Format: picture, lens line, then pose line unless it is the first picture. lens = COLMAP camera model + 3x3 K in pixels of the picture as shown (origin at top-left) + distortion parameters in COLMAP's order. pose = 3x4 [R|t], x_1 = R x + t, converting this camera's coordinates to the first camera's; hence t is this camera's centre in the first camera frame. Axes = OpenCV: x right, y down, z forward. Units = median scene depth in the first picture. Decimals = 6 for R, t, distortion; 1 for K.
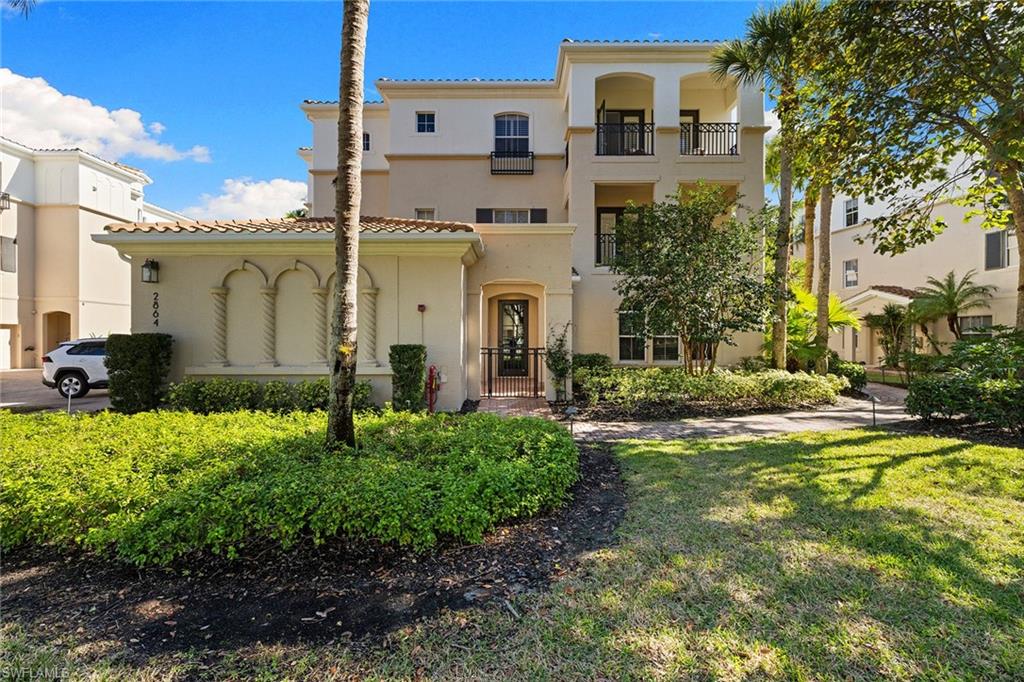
lens RADIAL K [[440.2, 0, 512.3], [0, 440.2, 339.5], [0, 0, 1]] dist [0.001309, 0.000719]
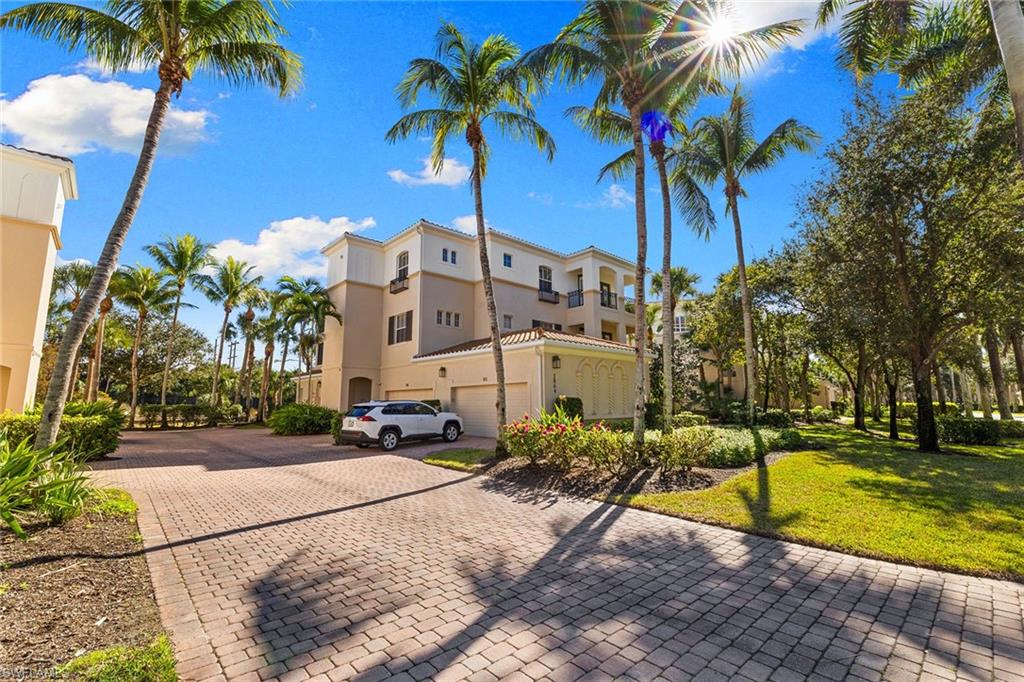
lens RADIAL K [[440.2, 0, 511.1], [0, 440.2, 340.7], [0, 0, 1]] dist [0.001309, 0.000719]
pose [[0.730561, 0.093428, 0.676426, -1.385630], [0.007540, 0.989432, -0.144804, 0.010154], [-0.682806, 0.110888, 0.722136, -0.107266]]
